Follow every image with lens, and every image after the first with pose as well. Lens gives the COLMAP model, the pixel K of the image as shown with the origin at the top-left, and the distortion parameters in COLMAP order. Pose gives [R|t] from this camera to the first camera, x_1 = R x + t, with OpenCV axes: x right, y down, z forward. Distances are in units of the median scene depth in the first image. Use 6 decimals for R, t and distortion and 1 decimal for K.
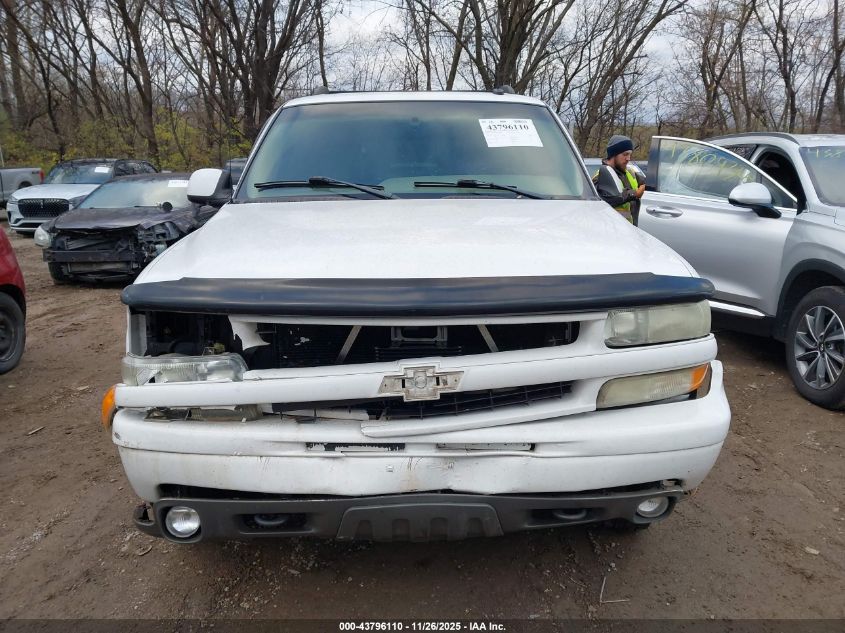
lens RADIAL K [[657.5, 0, 422.5], [0, 657.5, 316.5], [0, 0, 1]] dist [0.057521, -0.046474]
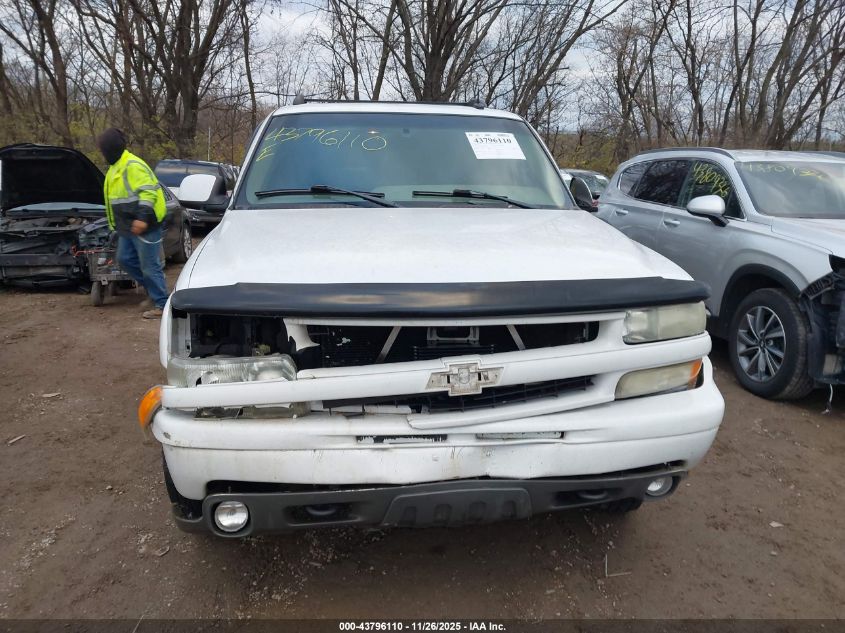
lens RADIAL K [[657.5, 0, 422.5], [0, 657.5, 316.5], [0, 0, 1]] dist [0.057521, -0.046474]
pose [[0.993790, -0.008318, 0.110963, -0.136940], [0.008931, 0.999947, -0.005028, 0.002298], [-0.110915, 0.005988, 0.993812, -0.055442]]
